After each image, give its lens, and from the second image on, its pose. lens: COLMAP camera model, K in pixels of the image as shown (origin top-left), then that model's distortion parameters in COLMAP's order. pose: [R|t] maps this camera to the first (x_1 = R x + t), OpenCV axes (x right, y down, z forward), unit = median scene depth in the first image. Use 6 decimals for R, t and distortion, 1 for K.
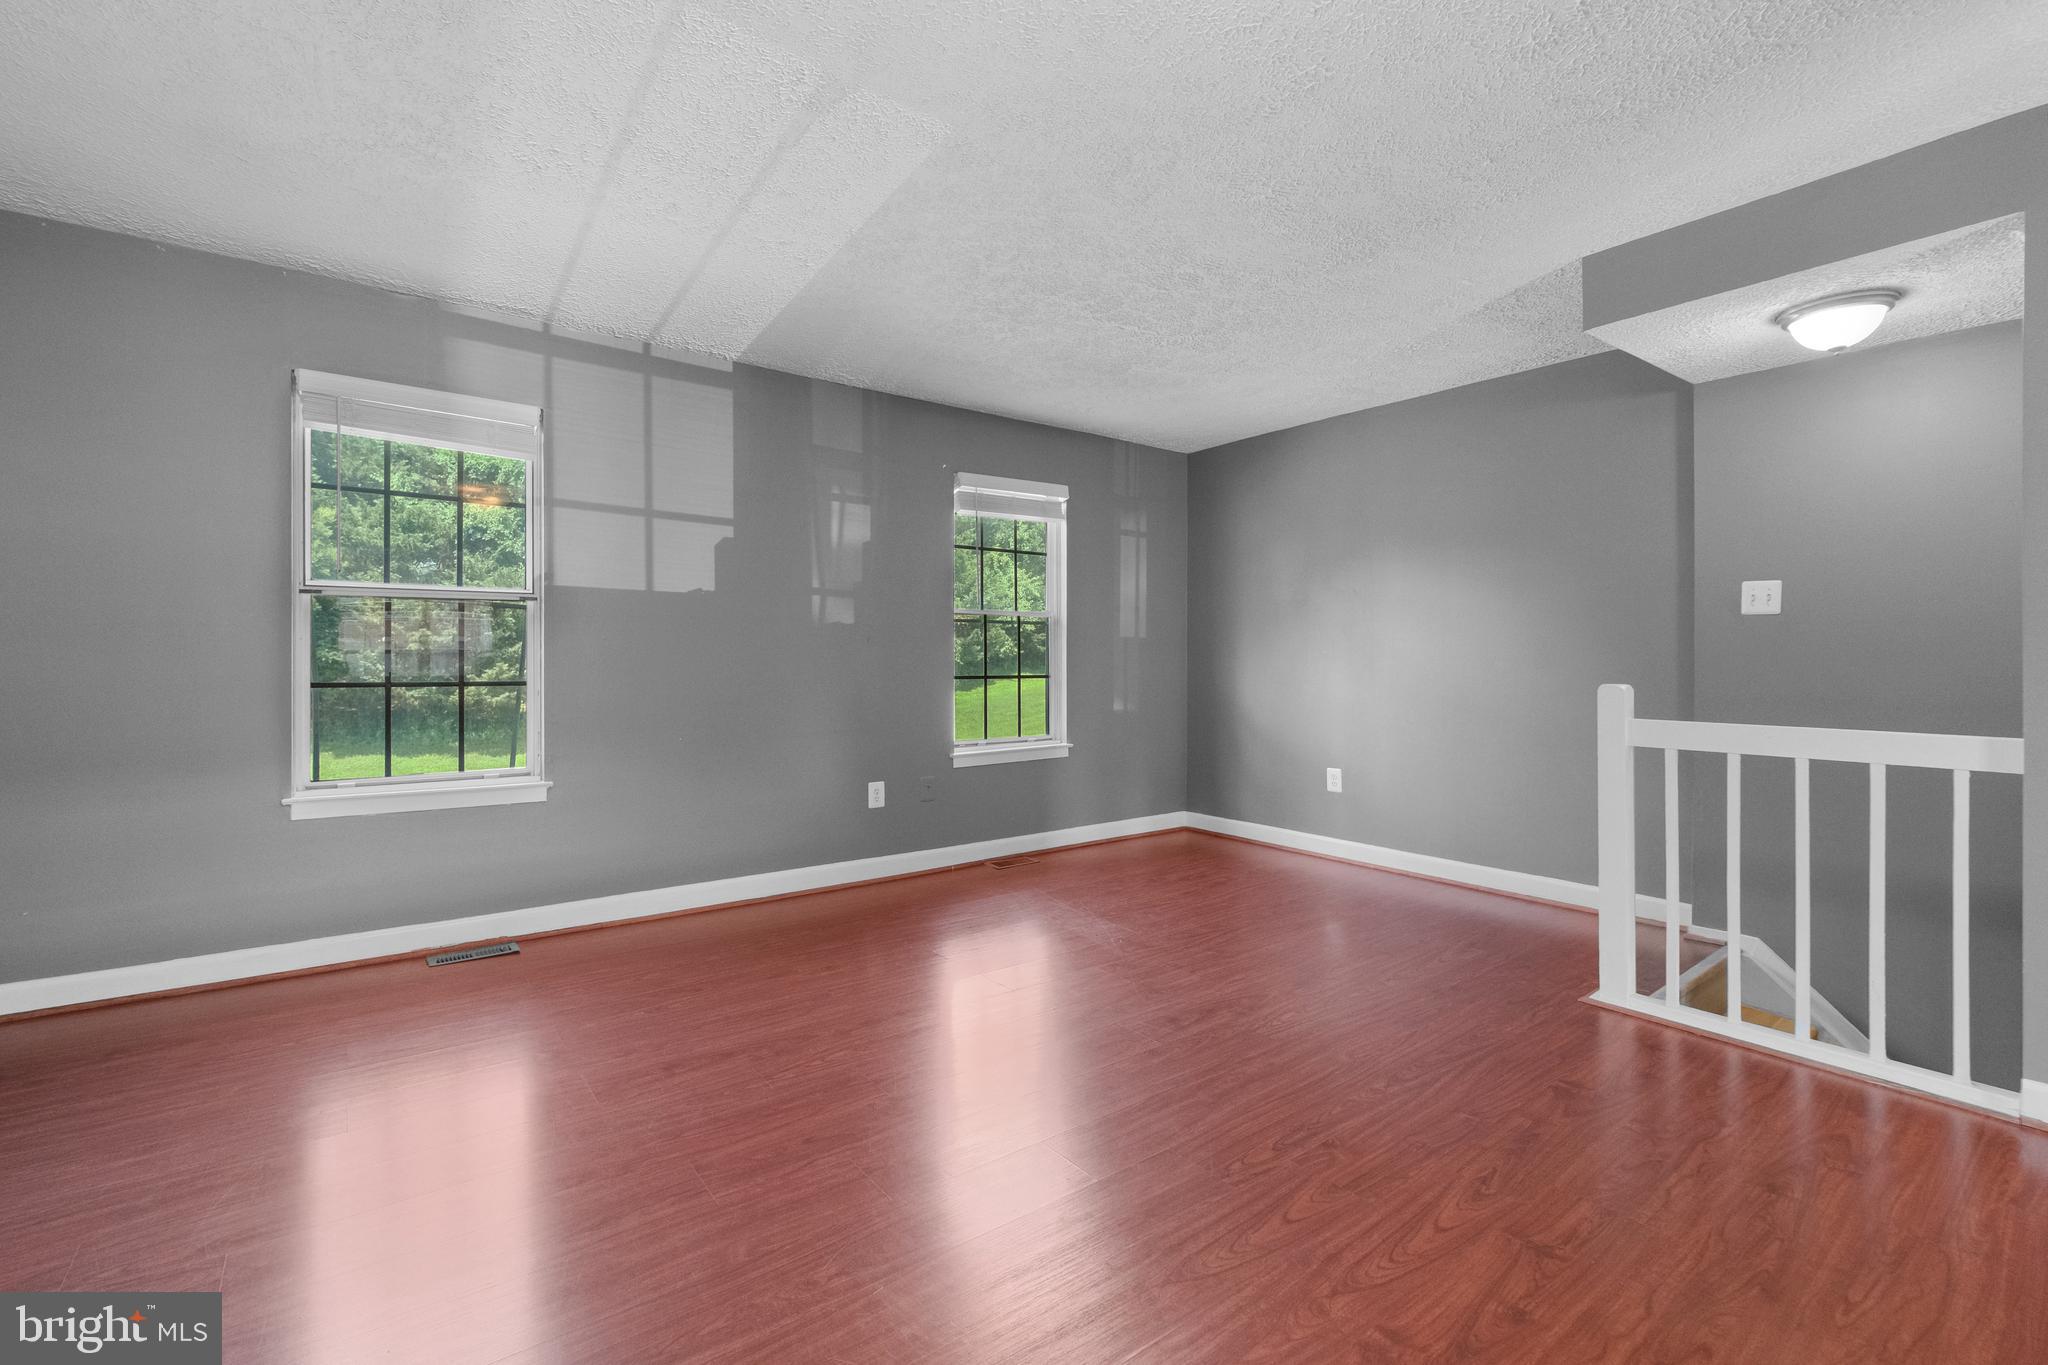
lens RADIAL K [[884.0, 0, 1033.2], [0, 884.0, 650.7], [0, 0, 1]] dist [-0.001299, -0.001115]
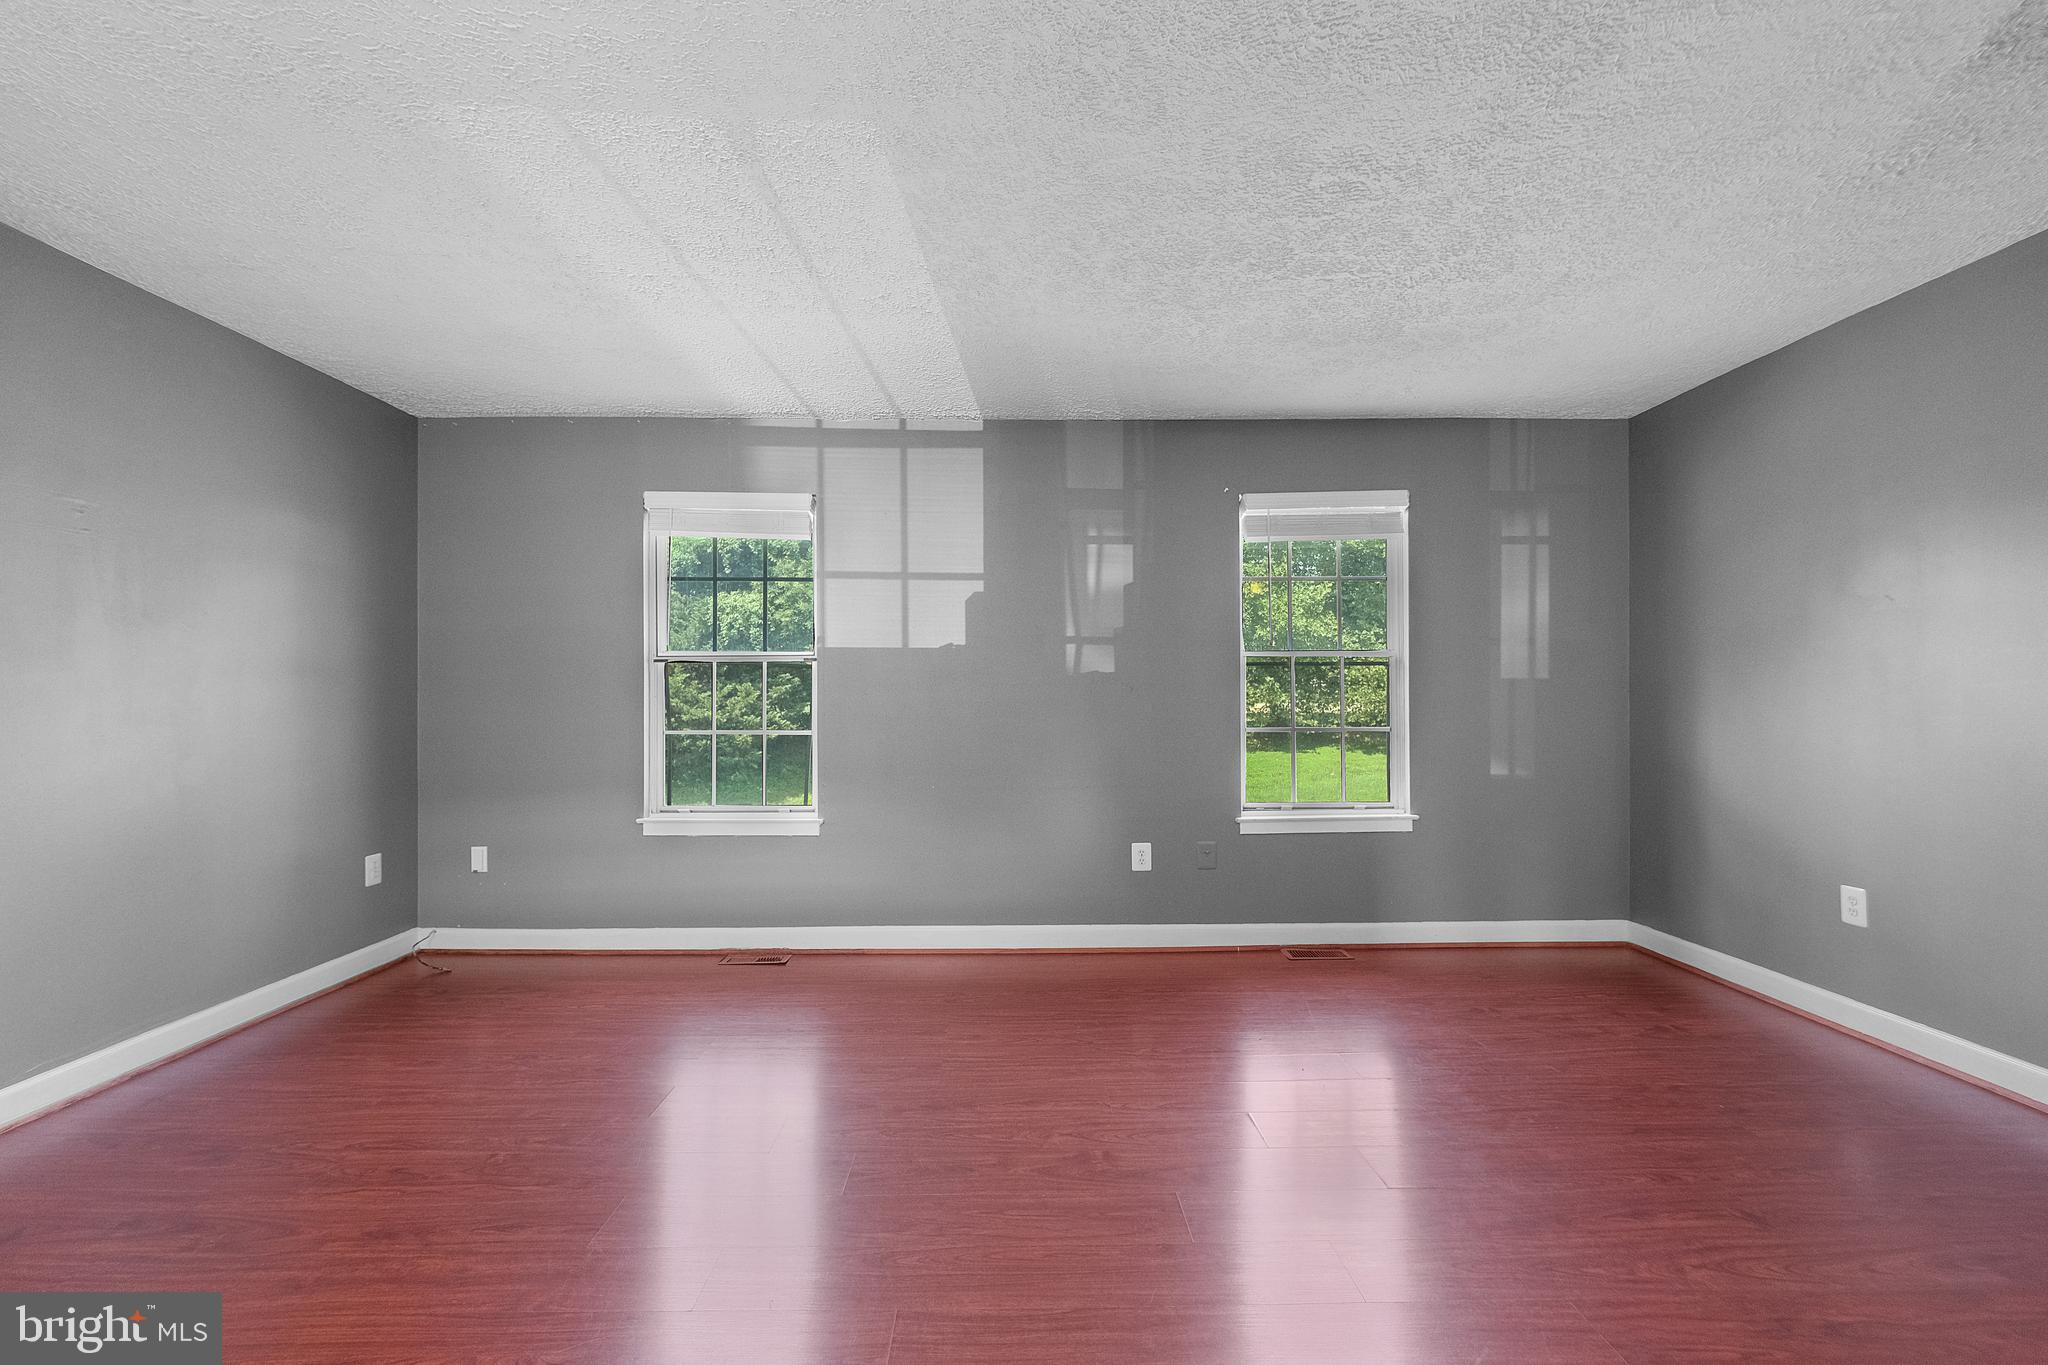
lens RADIAL K [[884.0, 0, 1037.8], [0, 884.0, 683.9], [0, 0, 1]] dist [-0.001299, -0.001115]
pose [[0.806535, -0.016130, -0.590967, 0.271960], [0.010991, 0.999864, -0.012289, -0.006958], [0.591085, 0.003416, 0.806602, 0.184758]]
